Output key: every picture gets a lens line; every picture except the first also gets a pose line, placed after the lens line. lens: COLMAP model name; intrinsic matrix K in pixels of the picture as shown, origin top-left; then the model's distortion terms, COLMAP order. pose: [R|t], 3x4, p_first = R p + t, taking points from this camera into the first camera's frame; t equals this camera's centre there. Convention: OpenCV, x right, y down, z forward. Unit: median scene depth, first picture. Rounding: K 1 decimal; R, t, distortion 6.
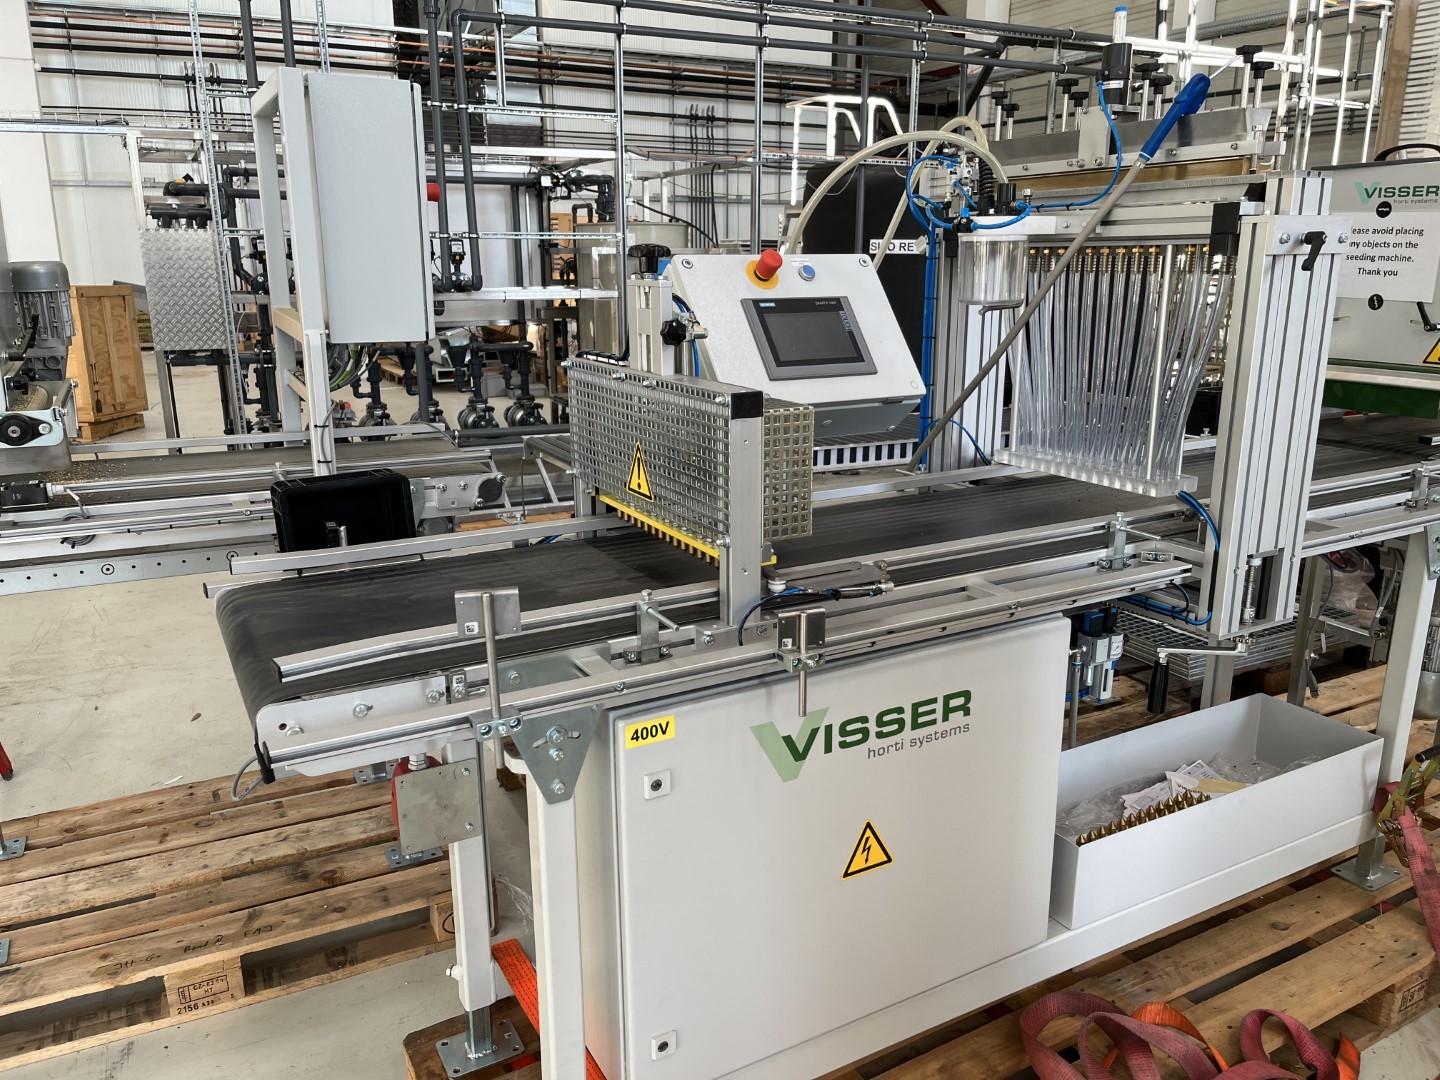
lens RADIAL K [[1098.6, 0, 722.8], [0, 1098.6, 535.2], [0, 0, 1]] dist [0.065399, -0.088884]
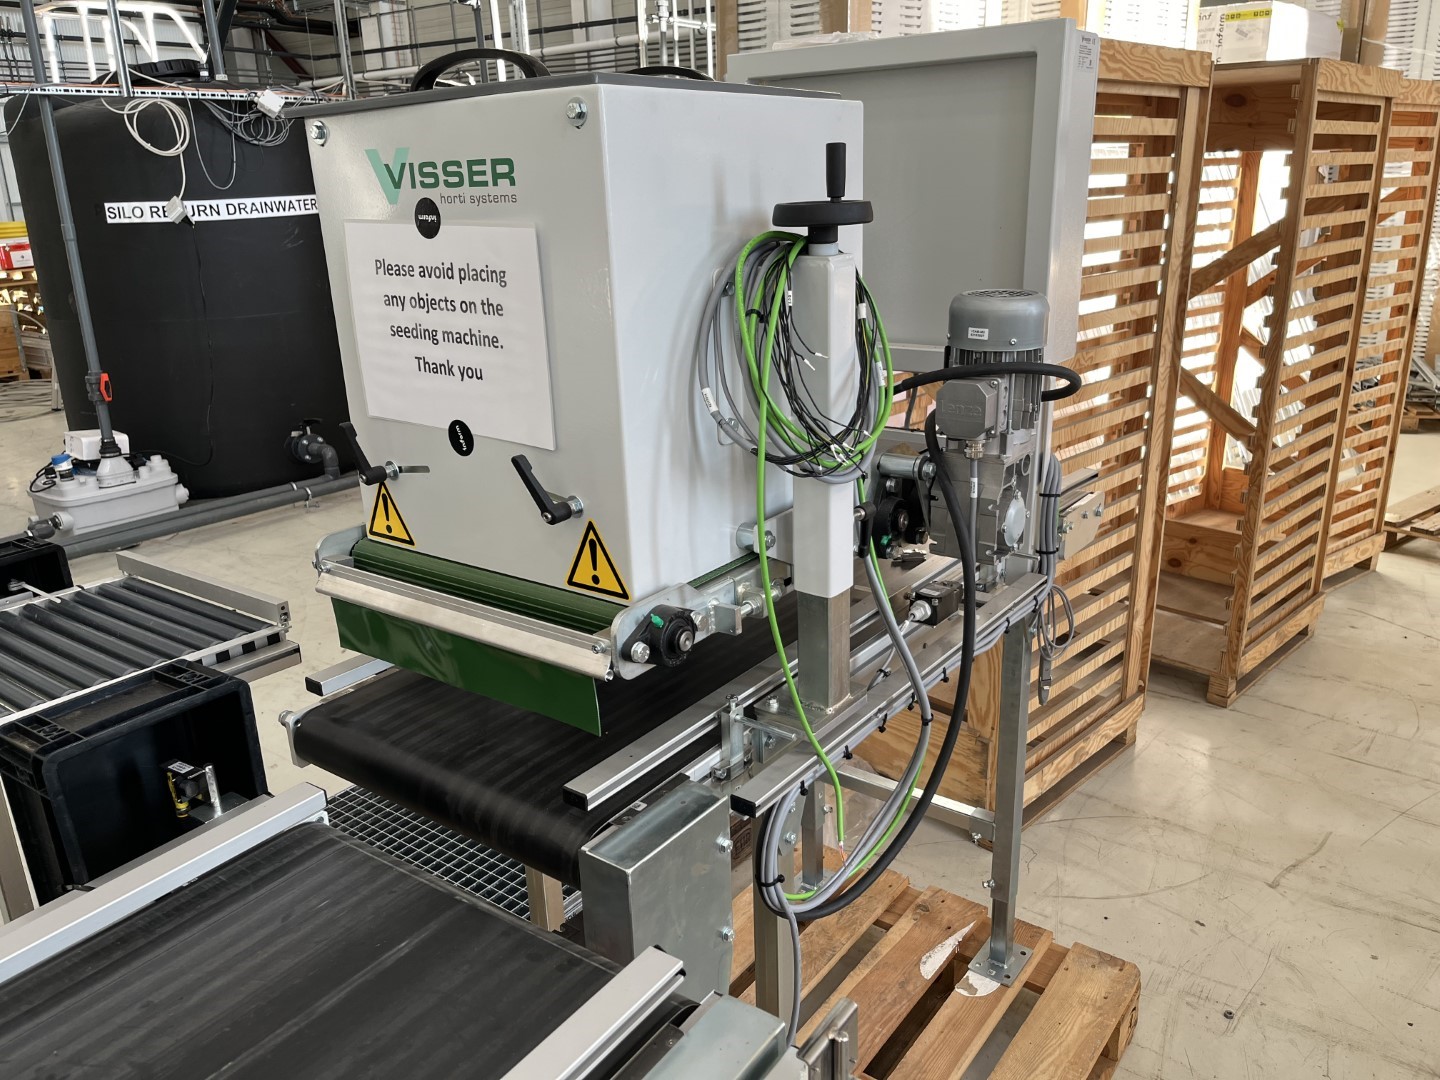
lens RADIAL K [[1098.6, 0, 736.5], [0, 1098.6, 531.4], [0, 0, 1]] dist [0.065399, -0.088884]
pose [[0.900788, -0.156645, 0.405023, 0.735519], [0.135217, 0.987484, 0.081187, -0.282696], [-0.412672, -0.018366, 0.910695, 0.834830]]
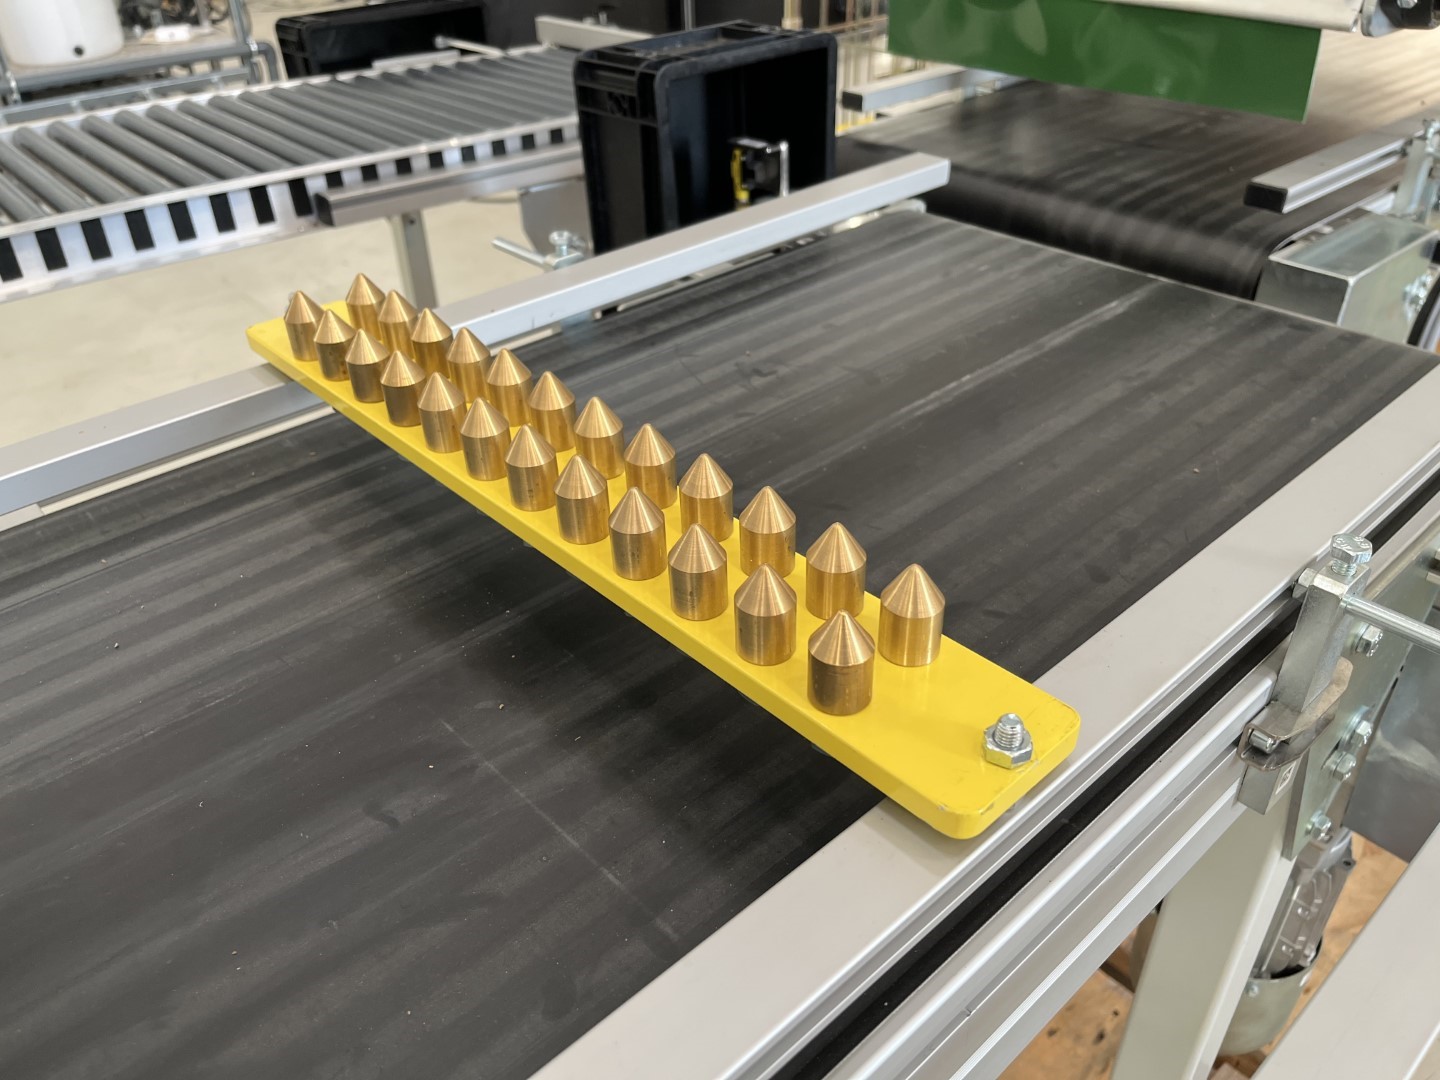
lens RADIAL K [[1098.6, 0, 721.4], [0, 1098.6, 540.2], [0, 0, 1]] dist [0.065399, -0.088884]
pose [[0.975509, -0.137092, 0.172010, 0.562792], [0.070475, 0.935589, 0.345986, -0.157504], [-0.208362, -0.325390, 0.922338, 0.965064]]
